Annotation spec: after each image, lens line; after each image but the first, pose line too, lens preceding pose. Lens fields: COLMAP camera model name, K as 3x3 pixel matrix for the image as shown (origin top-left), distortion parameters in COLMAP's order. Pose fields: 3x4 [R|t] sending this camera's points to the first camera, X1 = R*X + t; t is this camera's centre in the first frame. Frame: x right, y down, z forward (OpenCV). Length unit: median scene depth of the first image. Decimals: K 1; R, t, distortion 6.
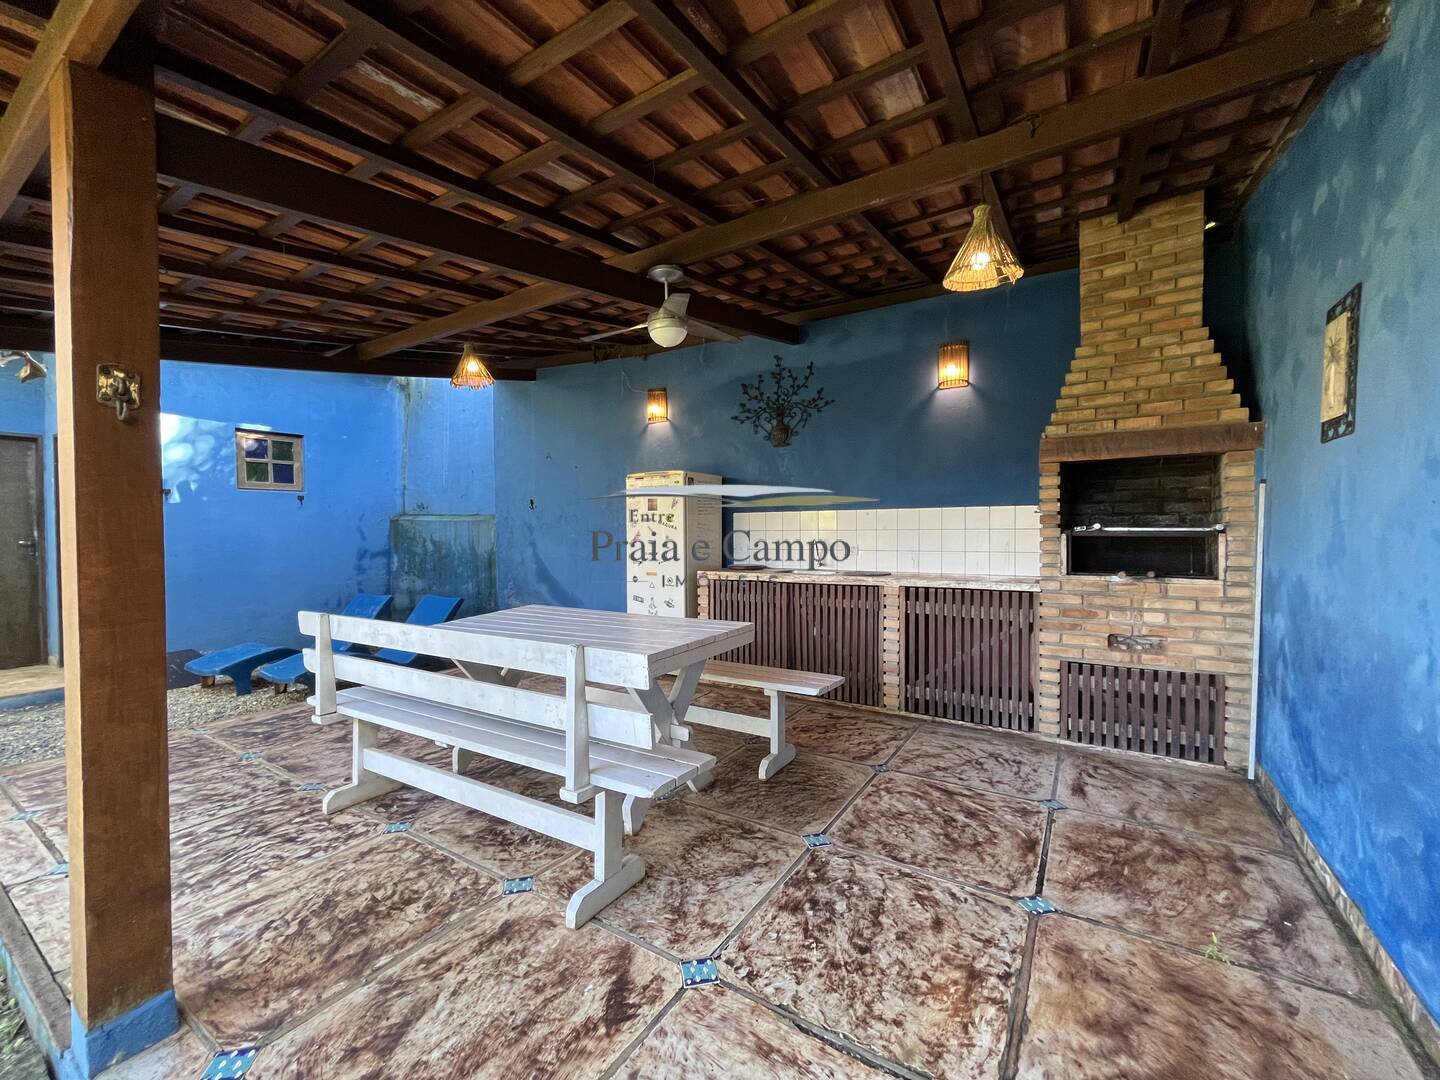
lens RADIAL K [[586.7, 0, 716.3], [0, 586.7, 537.3], [0, 0, 1]] dist [-0.004501, 0.000699]
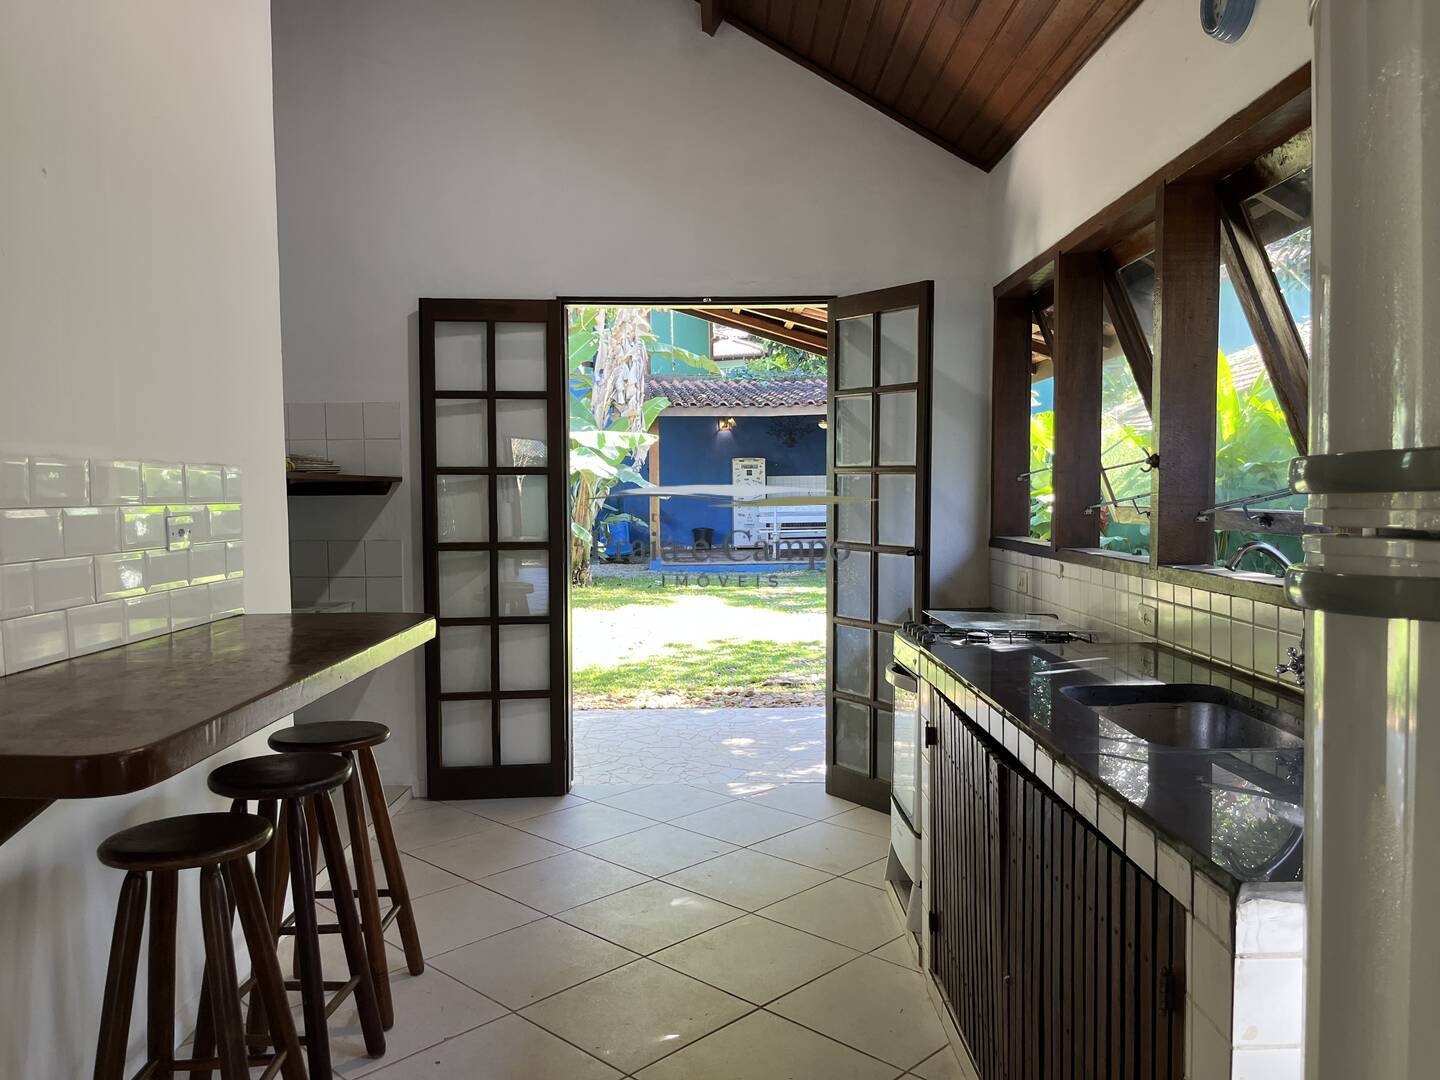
lens RADIAL K [[1092.3, 0, 719.6], [0, 1092.3, 554.8], [0, 0, 1]] dist [0.059319, -0.084129]
pose [[0.818805, -0.032548, 0.573149, -3.223722], [0.012165, 0.999151, 0.039361, 0.115747], [-0.573943, -0.025256, 0.818505, -2.928183]]
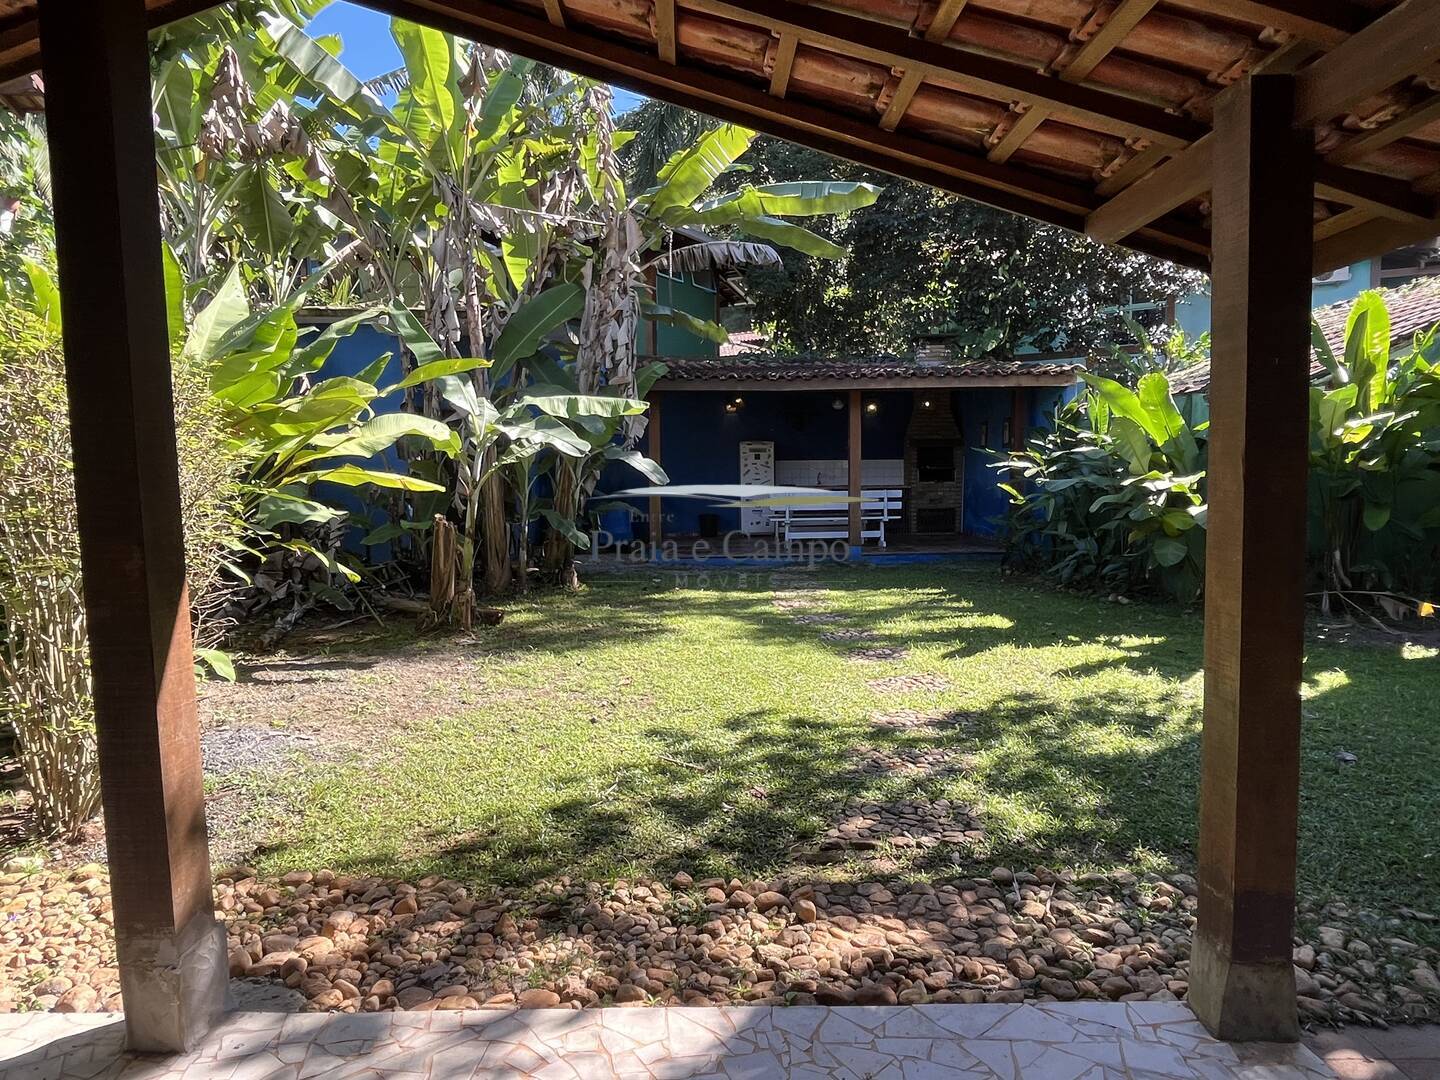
lens RADIAL K [[866.1, 0, 722.4], [0, 866.1, 540.4], [0, 0, 1]] dist [-0.006496, 0.000682]
pose [[0.819214, -0.039864, 0.572101, -2.537385], [0.010466, 0.998454, 0.054586, 0.095957], [-0.573393, -0.038730, 0.818365, -1.922569]]
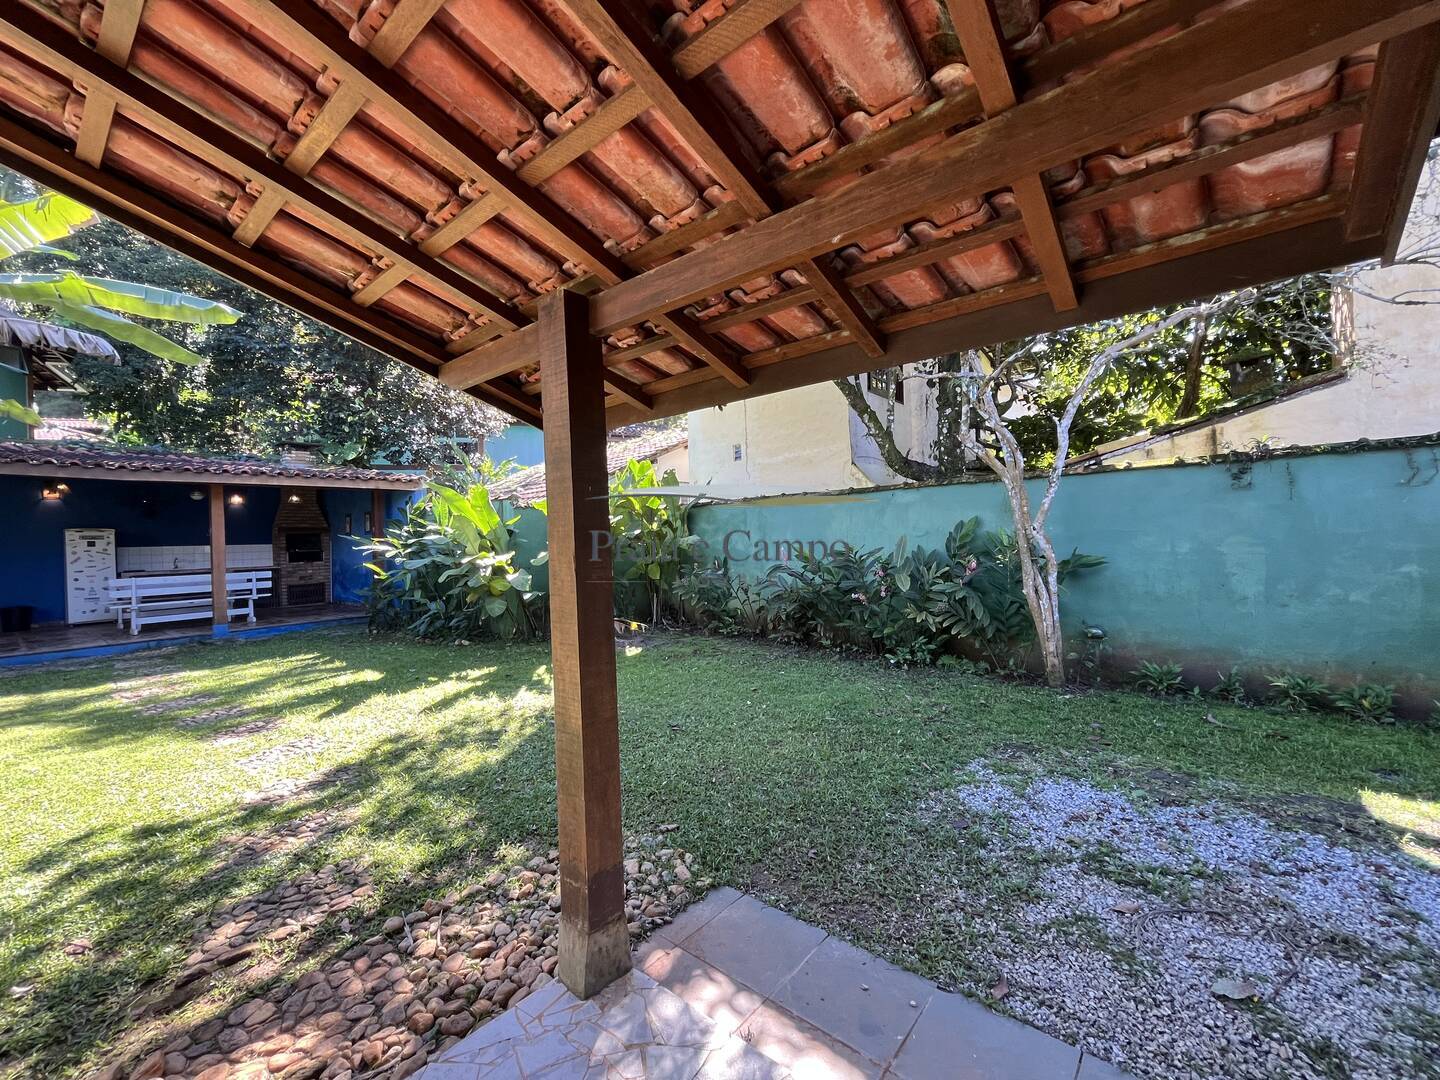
lens RADIAL K [[586.7, 0, 716.1], [0, 586.7, 538.4], [0, 0, 1]] dist [-0.004501, 0.000699]
pose [[0.105613, 0.010923, 0.994347, -2.457615], [0.045400, 0.998844, -0.015794, 0.076787], [-0.993370, 0.046811, 0.104995, -1.848165]]
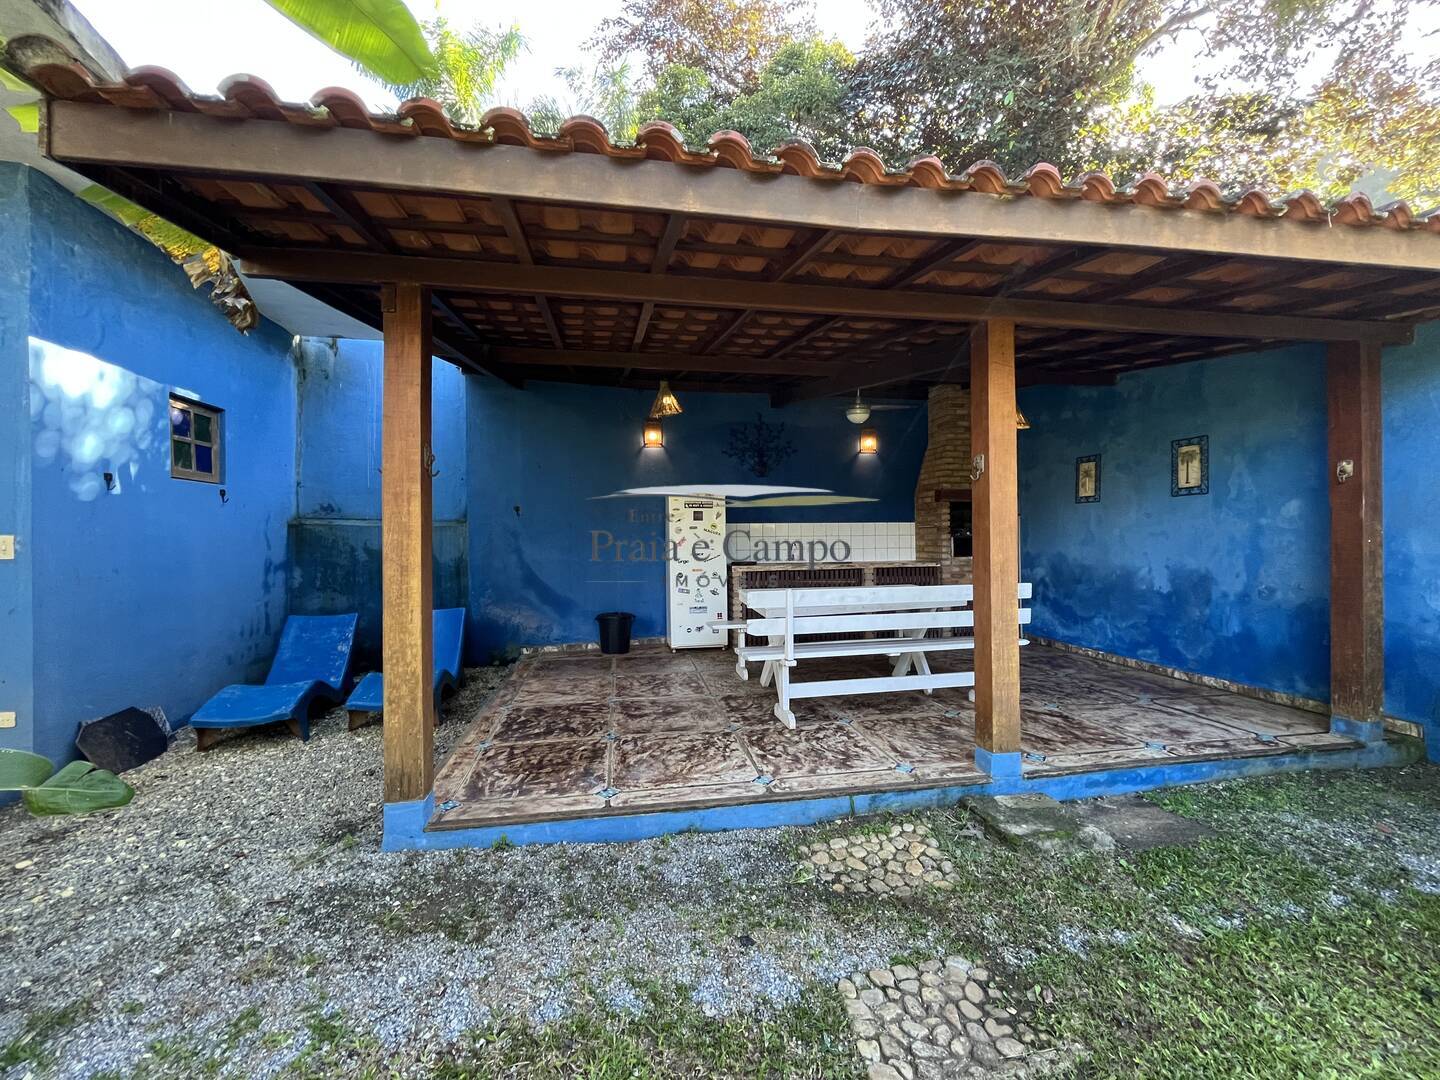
lens RADIAL K [[586.7, 0, 716.0], [0, 586.7, 538.4], [0, 0, 1]] dist [-0.004501, 0.000699]
pose [[0.740947, 0.000495, 0.671563, -1.154943], [0.012322, 0.999821, -0.014332, 0.014945], [-0.671450, 0.018895, 0.740809, 0.034674]]
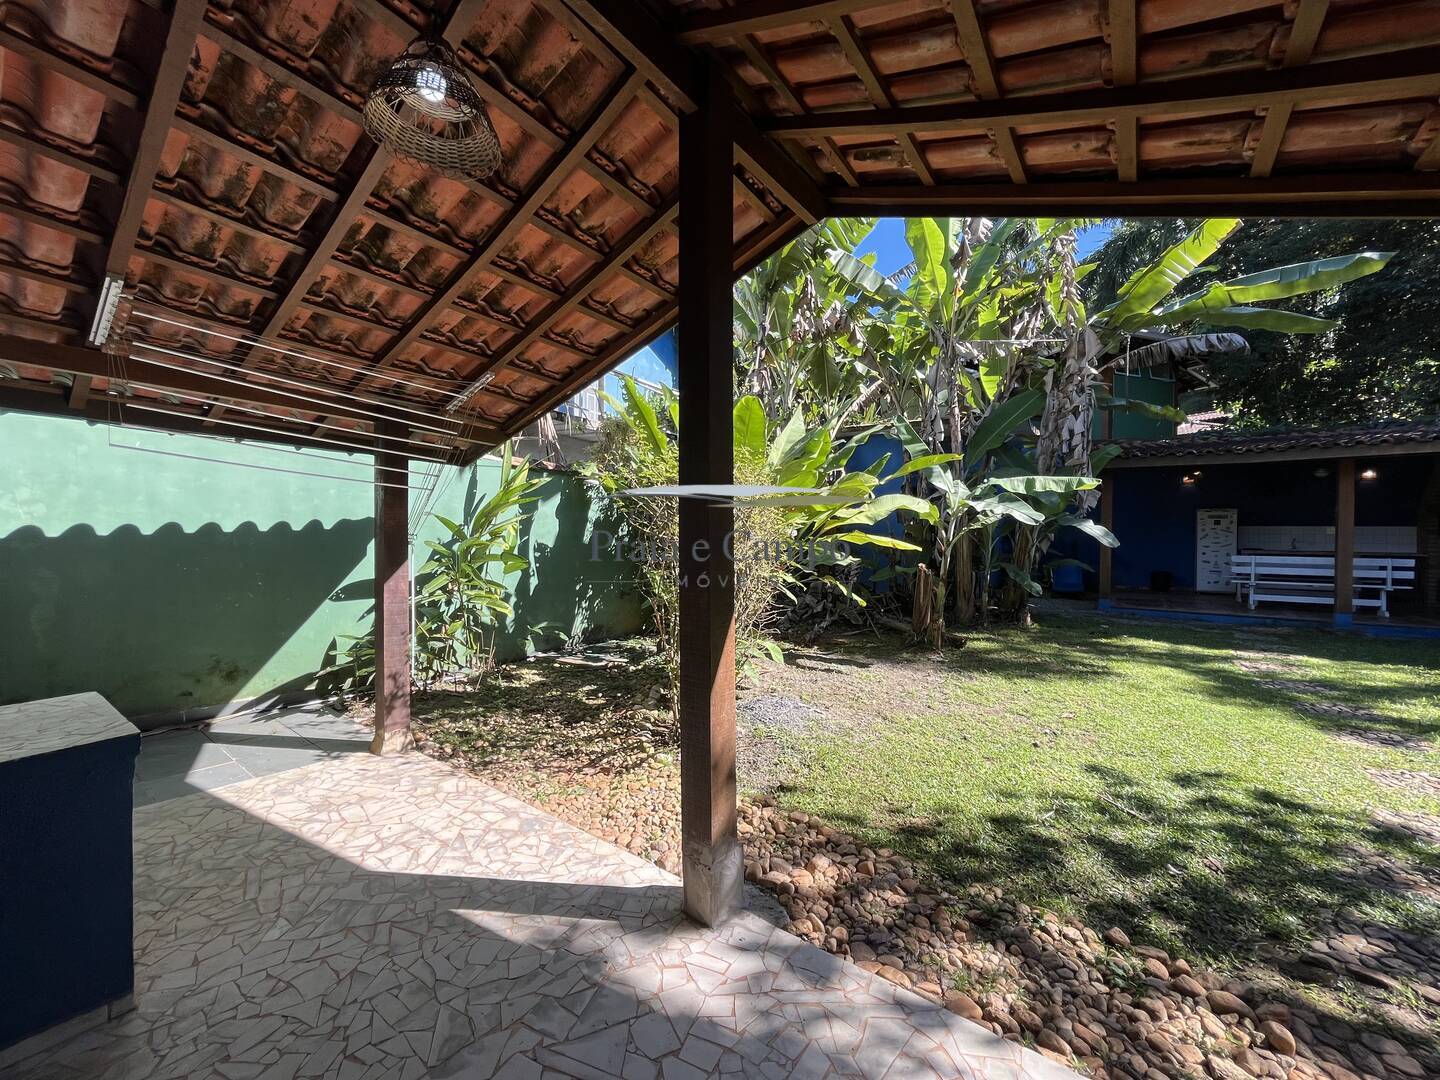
lens RADIAL K [[586.7, 0, 718.4], [0, 586.7, 538.6], [0, 0, 1]] dist [-0.004501, 0.000699]
pose [[0.998363, 0.021314, -0.053075, -2.491500], [-0.021537, 0.999761, -0.003646, 0.078834], [0.052984, 0.004783, 0.998584, -1.853338]]
